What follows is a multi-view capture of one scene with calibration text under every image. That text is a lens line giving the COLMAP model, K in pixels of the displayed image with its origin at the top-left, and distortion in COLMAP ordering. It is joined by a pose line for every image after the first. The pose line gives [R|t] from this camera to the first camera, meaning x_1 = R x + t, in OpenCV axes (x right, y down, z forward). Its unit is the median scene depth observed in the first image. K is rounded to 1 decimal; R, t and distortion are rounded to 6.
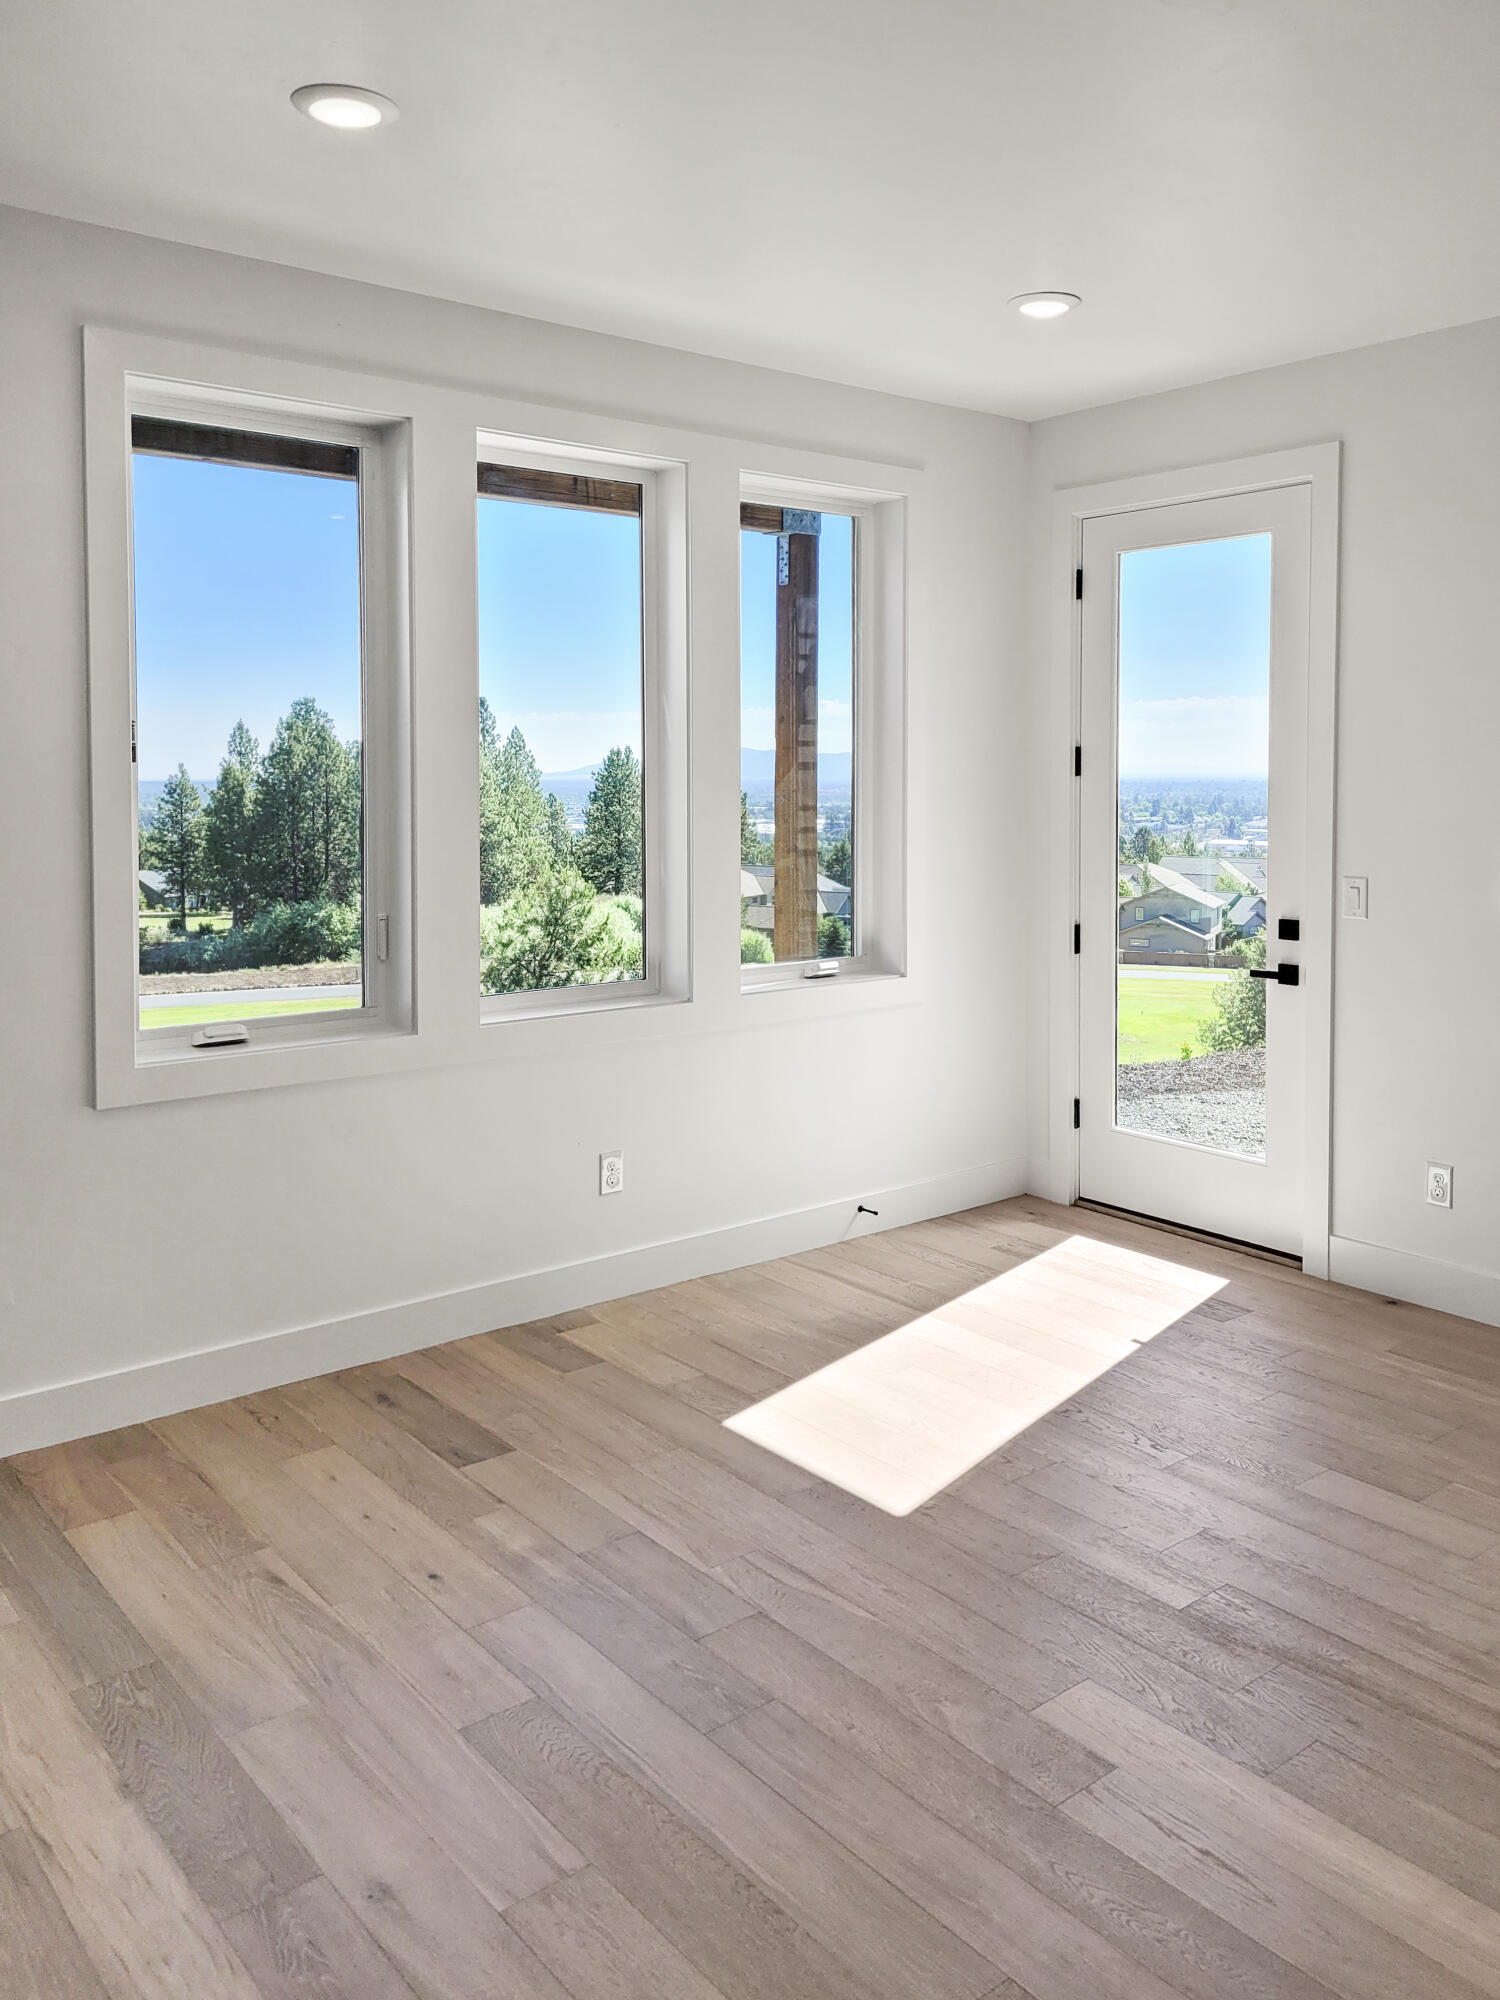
lens RADIAL K [[1569.3, 0, 745.4], [0, 1569.3, 916.5], [0, 0, 1]] dist [0.061048, -0.039002]
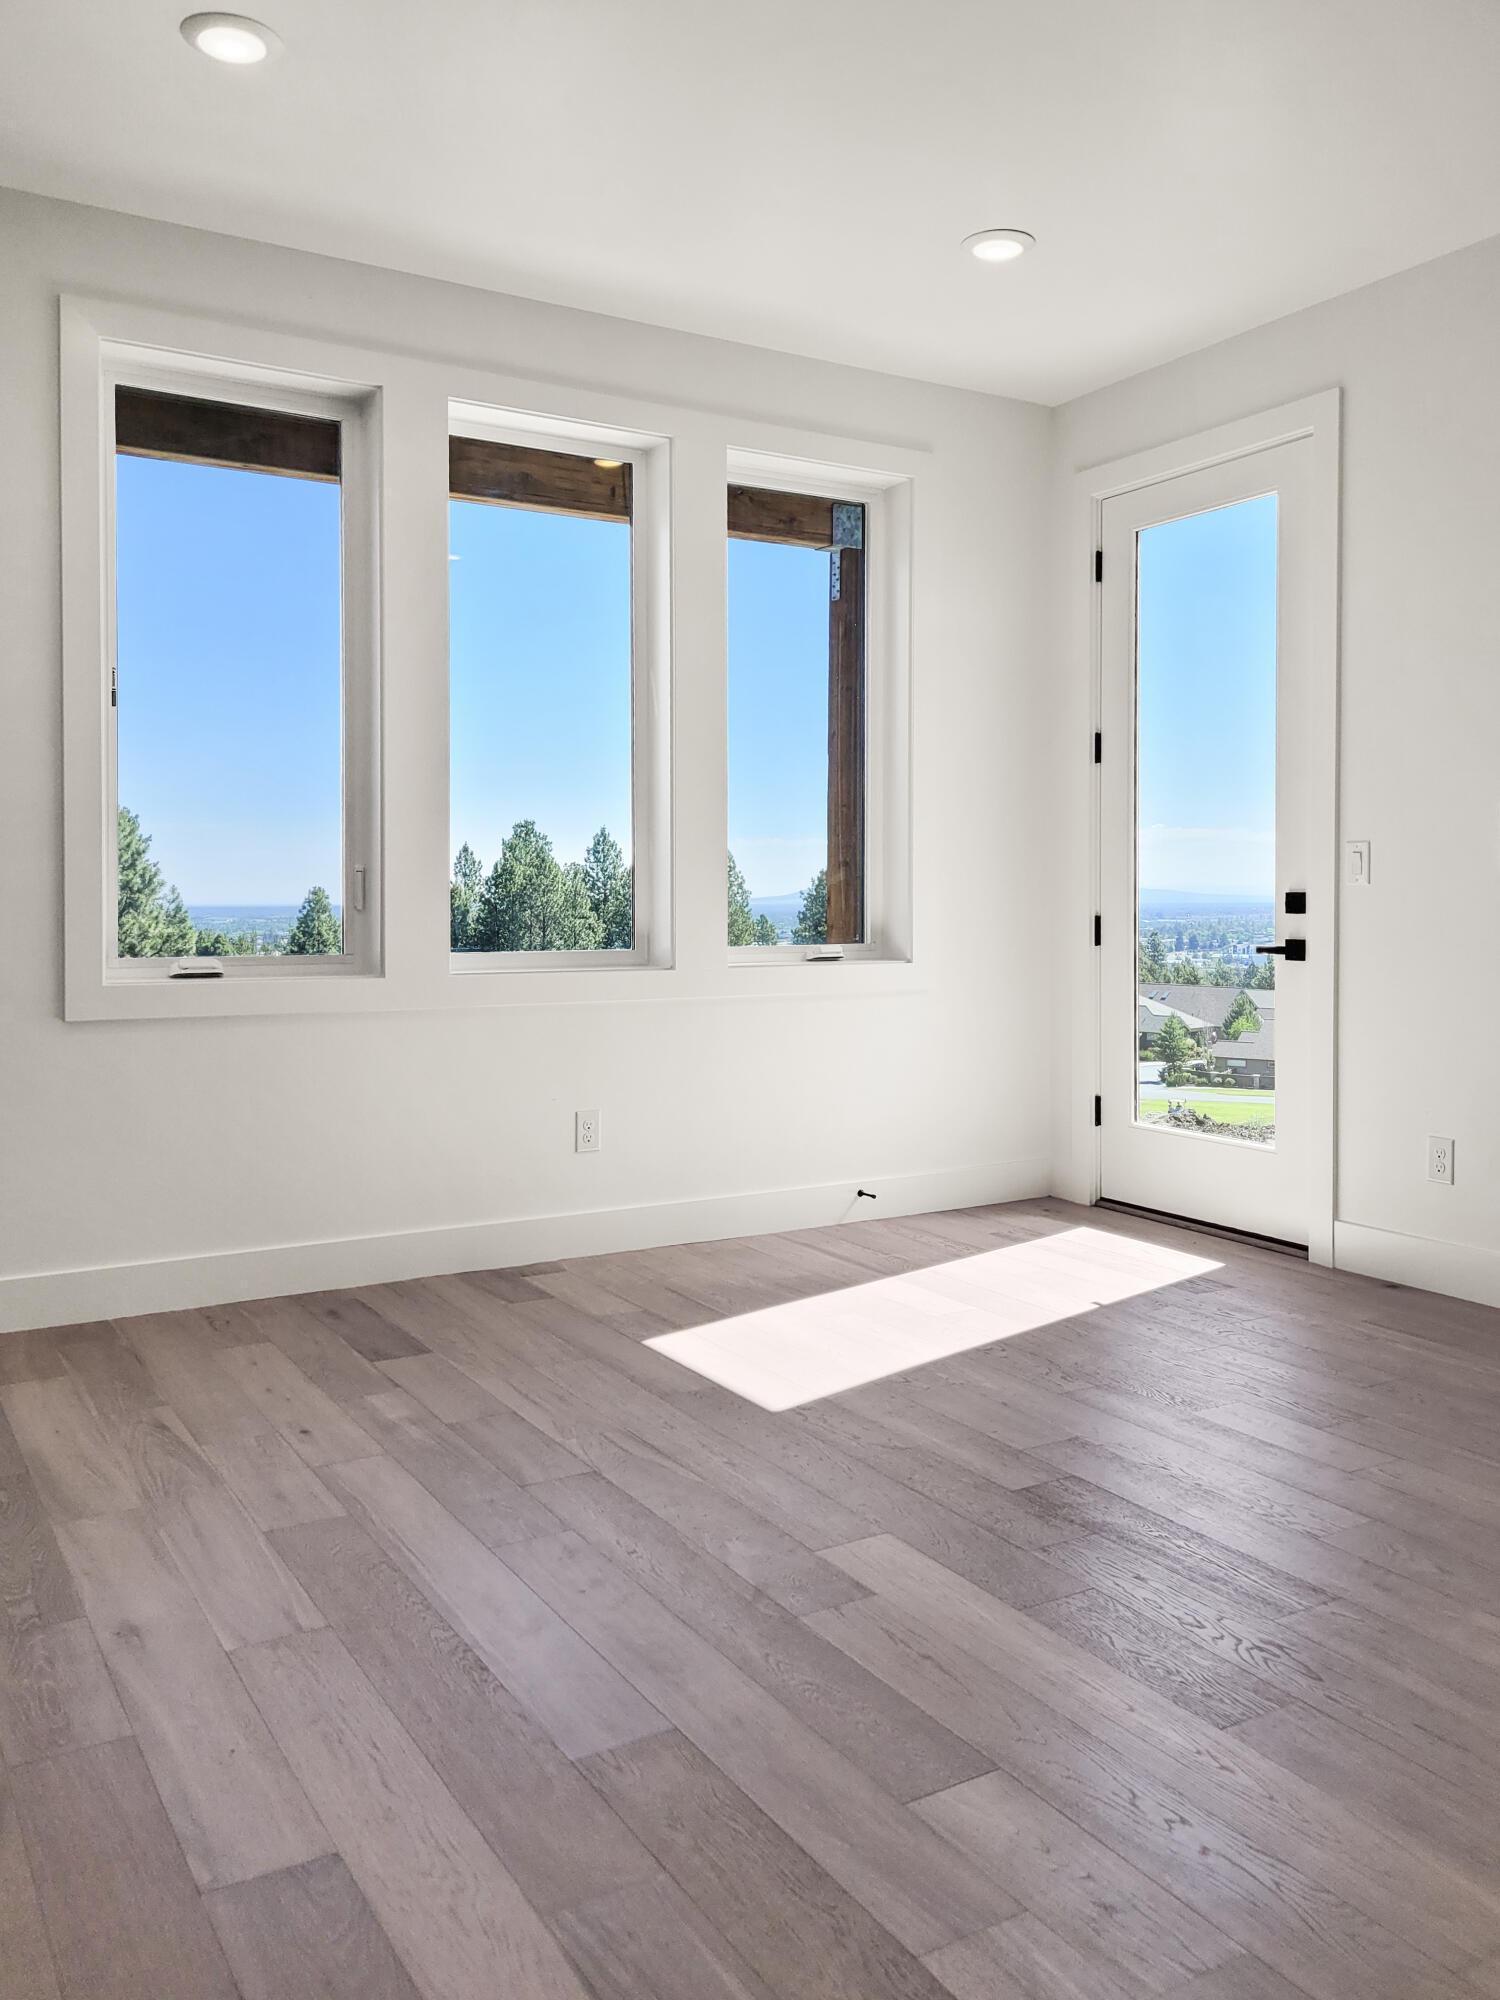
lens RADIAL K [[1574.9, 0, 724.0], [0, 1574.9, 998.7], [0, 0, 1]] dist [0.048718, -0.013055]
pose [[0.989330, 0.009146, -0.145408, 0.169787], [-0.012694, 0.999643, -0.023491, 0.112718], [0.145141, 0.025086, 0.989093, -0.002463]]
